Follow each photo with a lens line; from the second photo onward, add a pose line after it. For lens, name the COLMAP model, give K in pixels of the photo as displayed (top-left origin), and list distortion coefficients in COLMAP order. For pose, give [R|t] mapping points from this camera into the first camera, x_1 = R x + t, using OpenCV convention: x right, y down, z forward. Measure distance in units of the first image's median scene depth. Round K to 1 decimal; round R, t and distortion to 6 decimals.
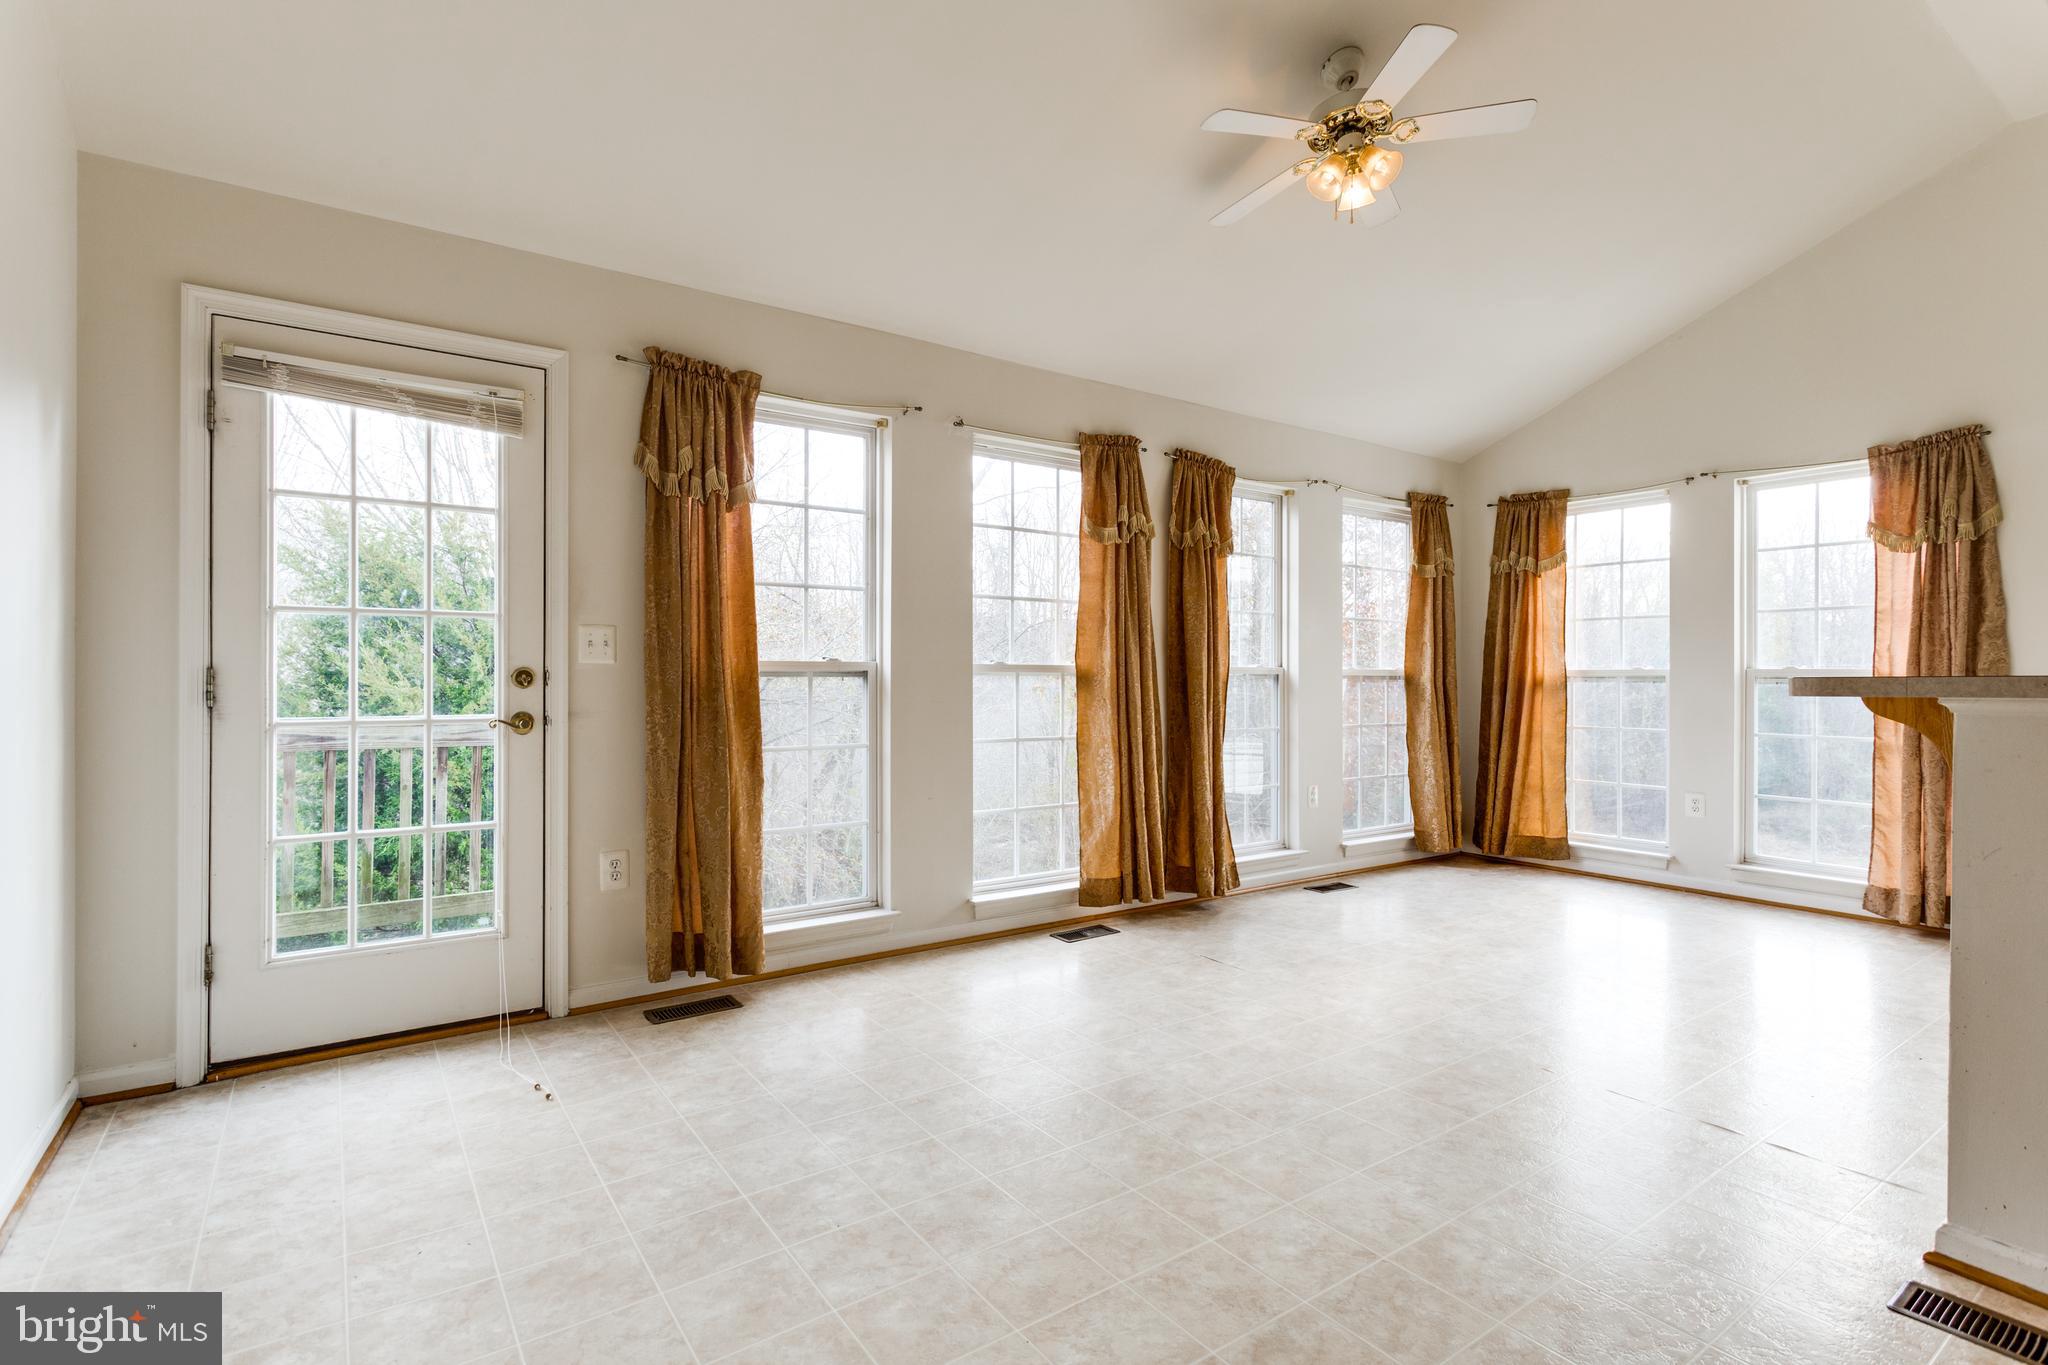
lens RADIAL K [[1001.1, 0, 1018.0], [0, 1001.1, 677.7], [0, 0, 1]] dist [0.006082, -0.003369]
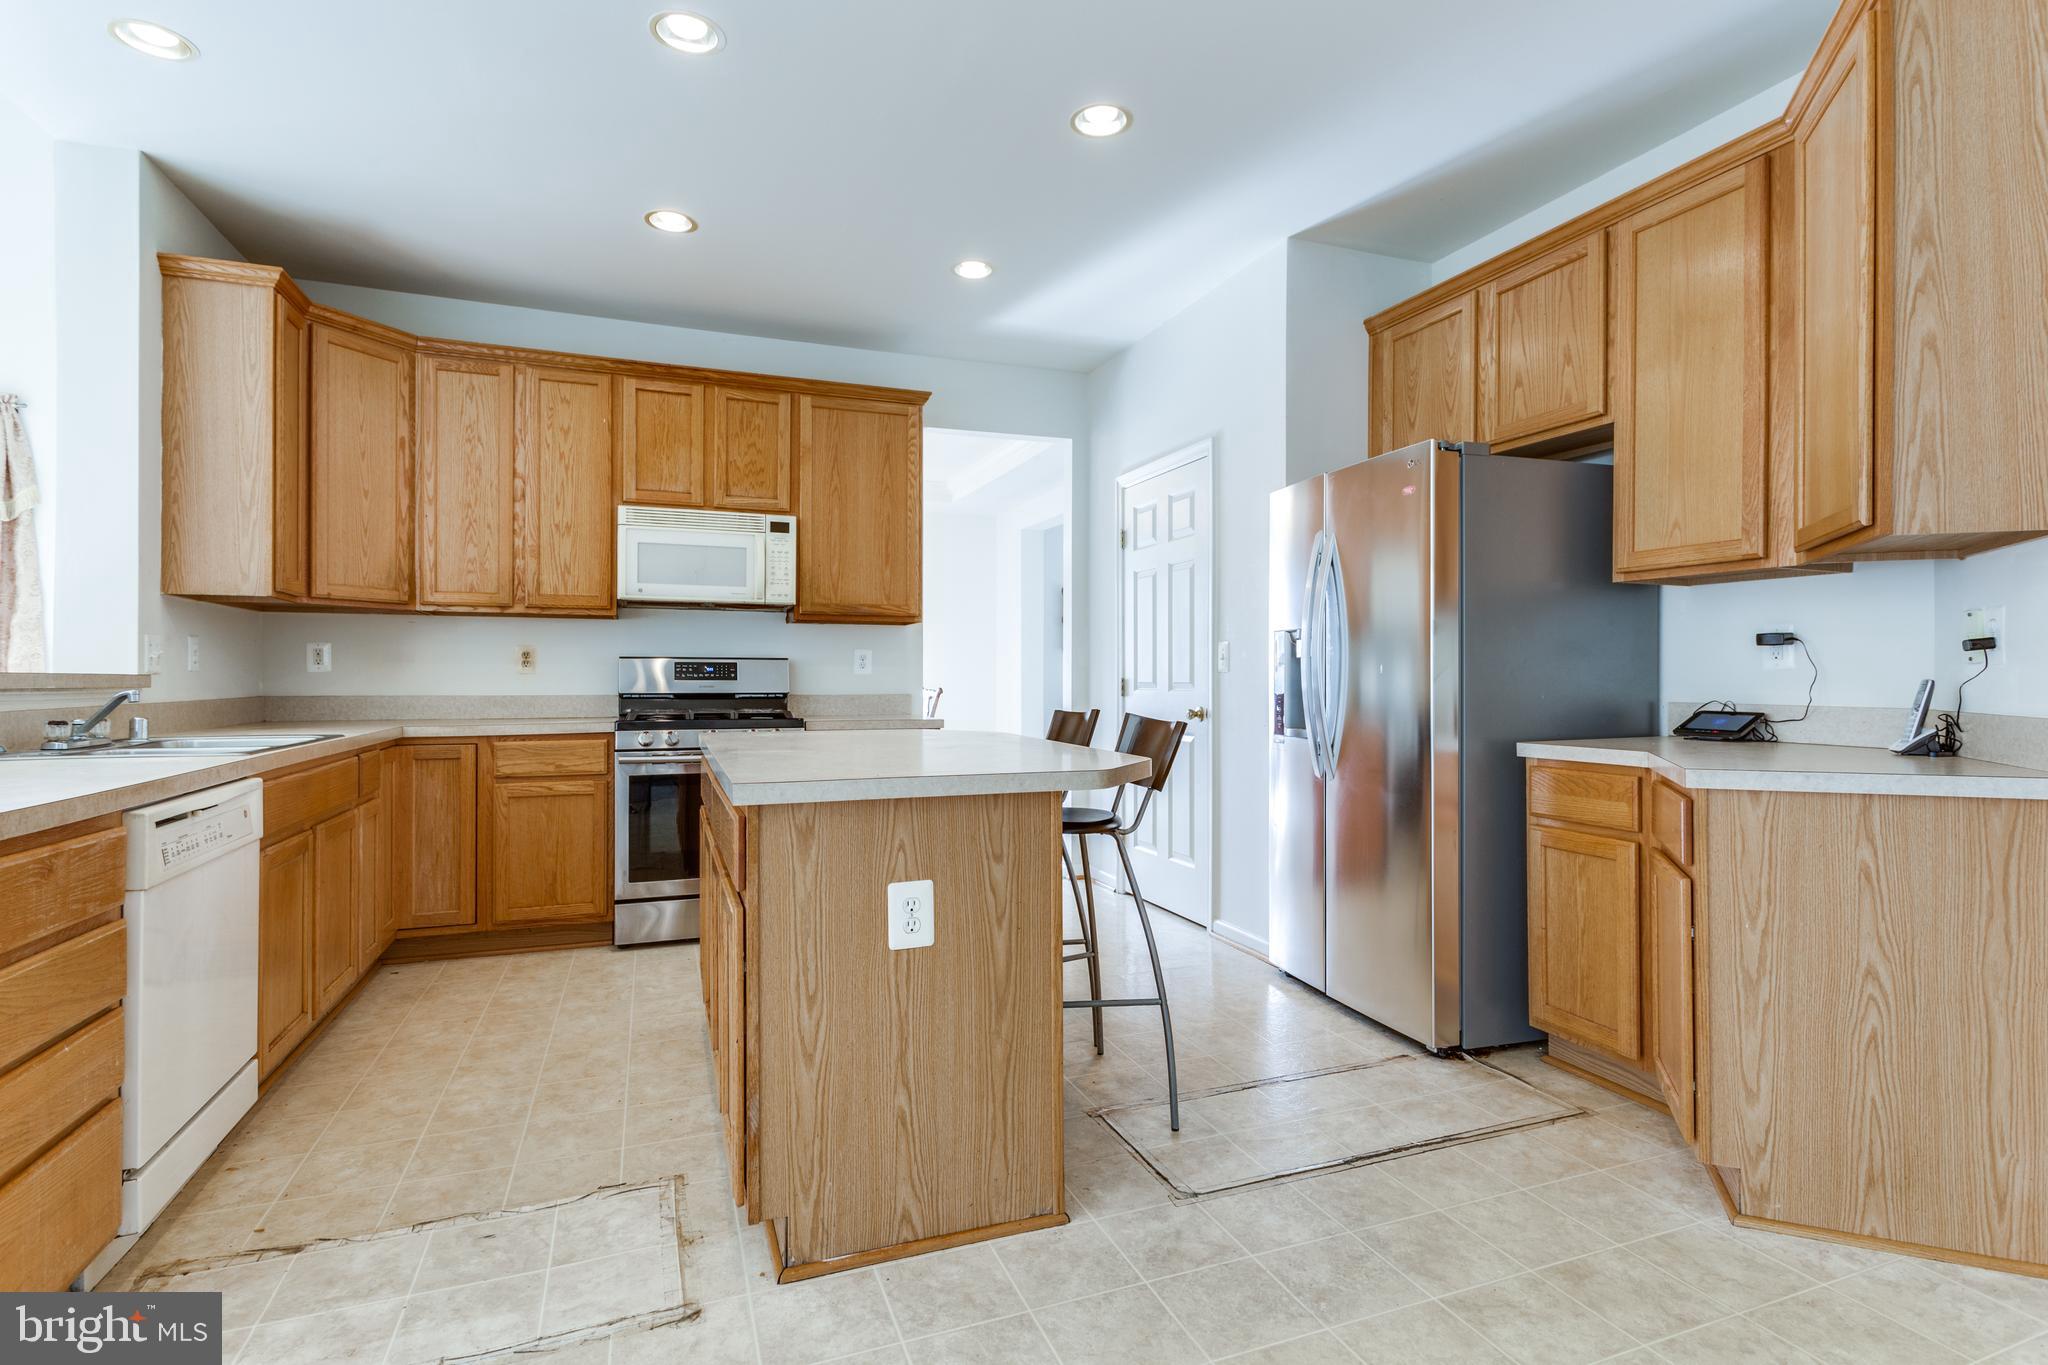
lens RADIAL K [[1001.1, 0, 1035.4], [0, 1001.1, 678.0], [0, 0, 1]] dist [0.006082, -0.003369]
pose [[0.241570, -0.007090, 0.970357, 0.288810], [0.001172, 0.999975, 0.007014, -0.000352], [-0.970383, -0.000557, 0.241572, -0.120237]]
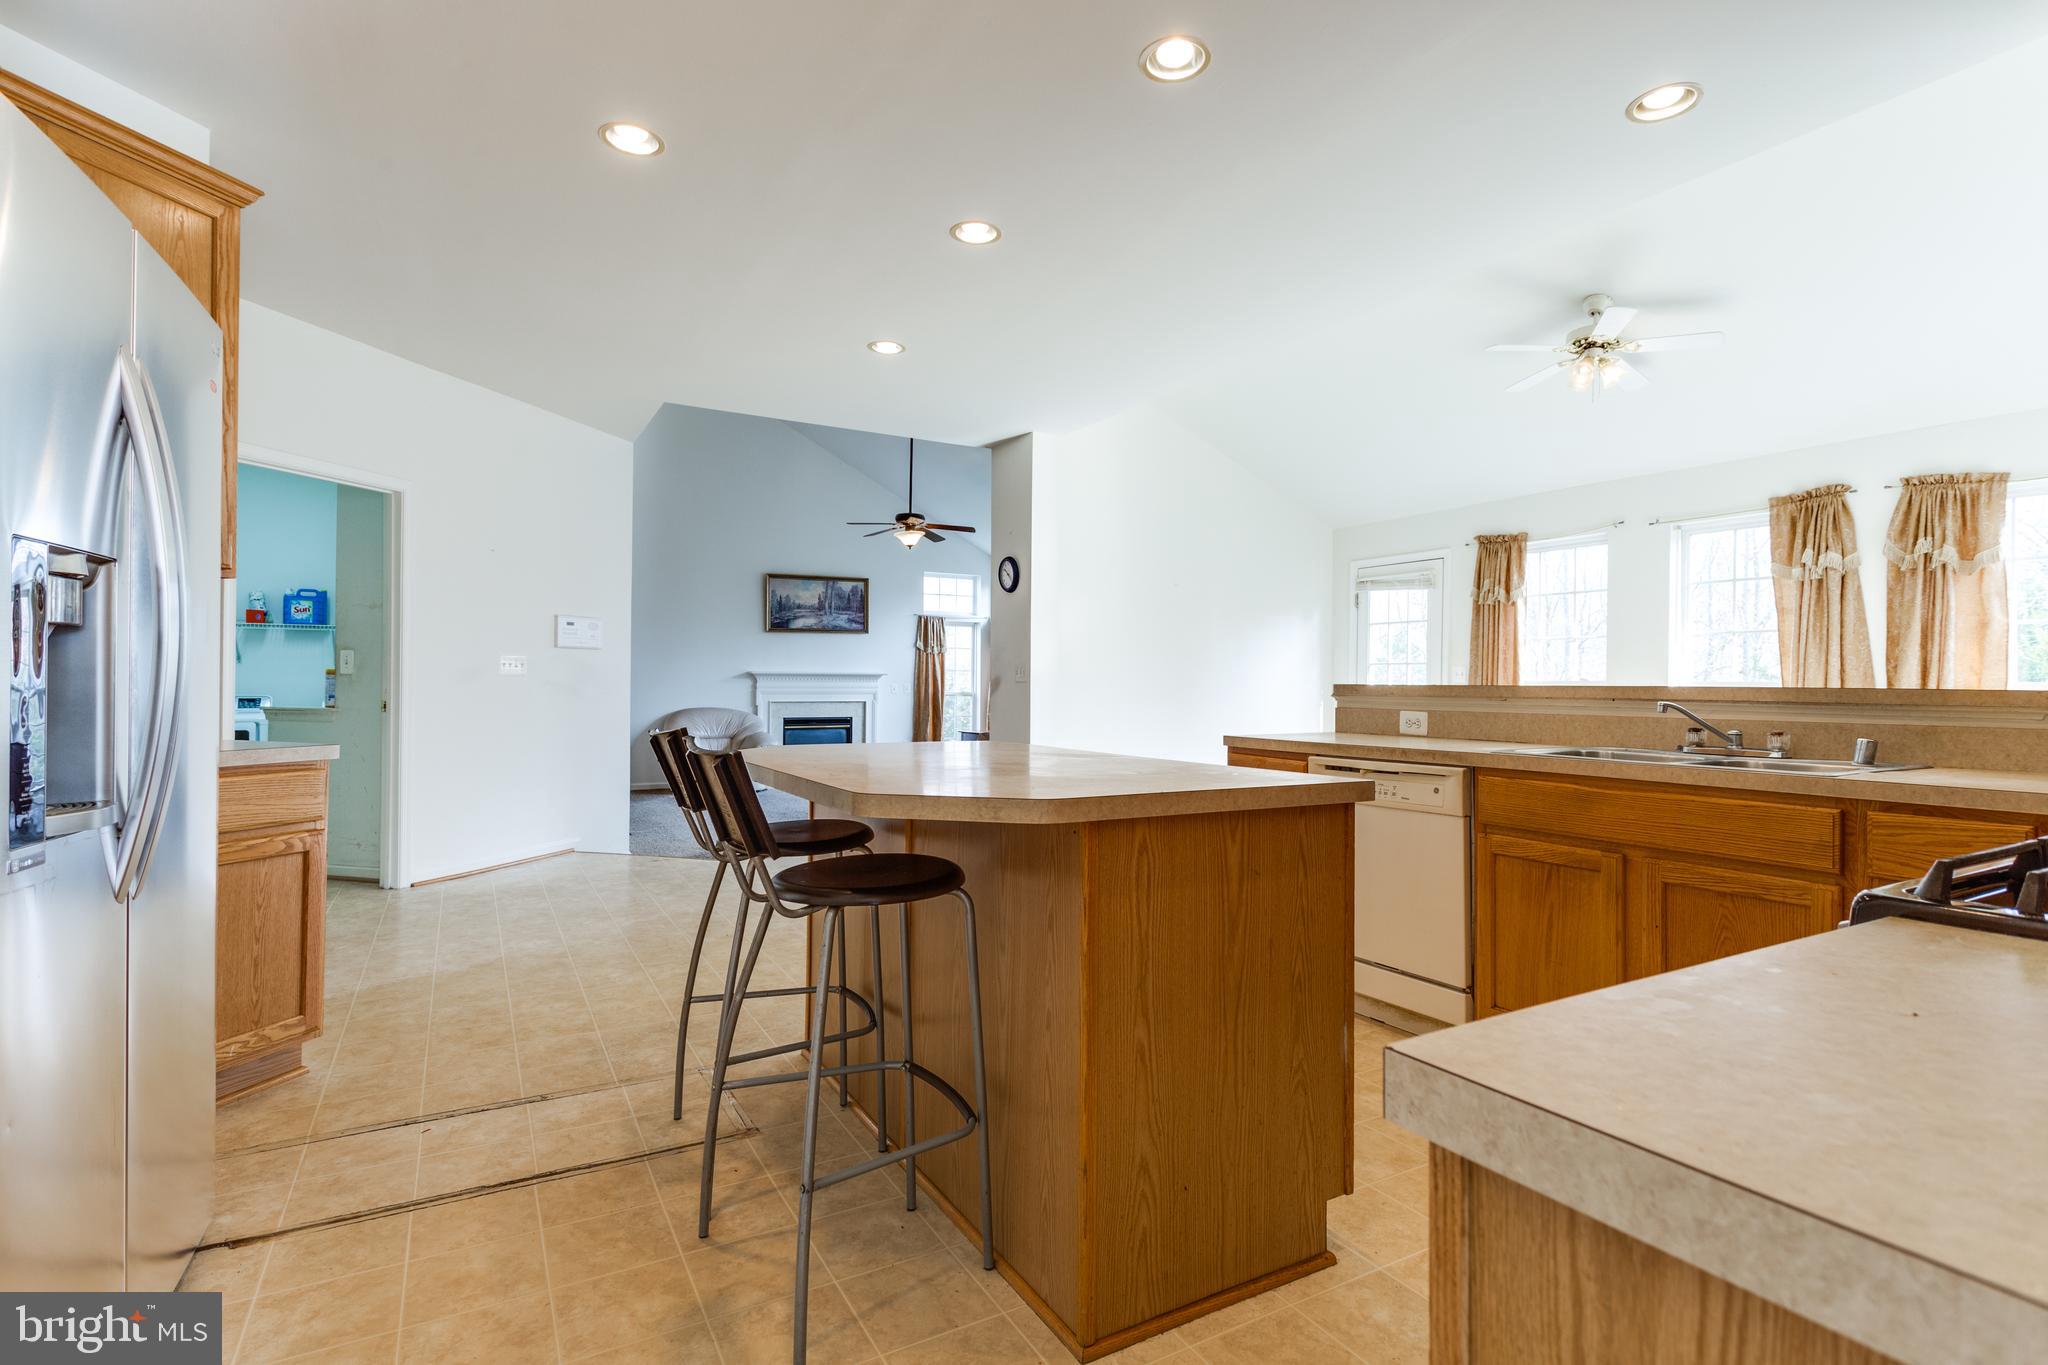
lens RADIAL K [[1001.1, 0, 1026.7], [0, 1001.1, 668.6], [0, 0, 1]] dist [0.006082, -0.003369]
pose [[-0.097308, -0.022135, -0.995008, 1.434644], [-0.011943, 0.999707, -0.021072, 0.007524], [0.995183, 0.009833, -0.097544, 0.199833]]
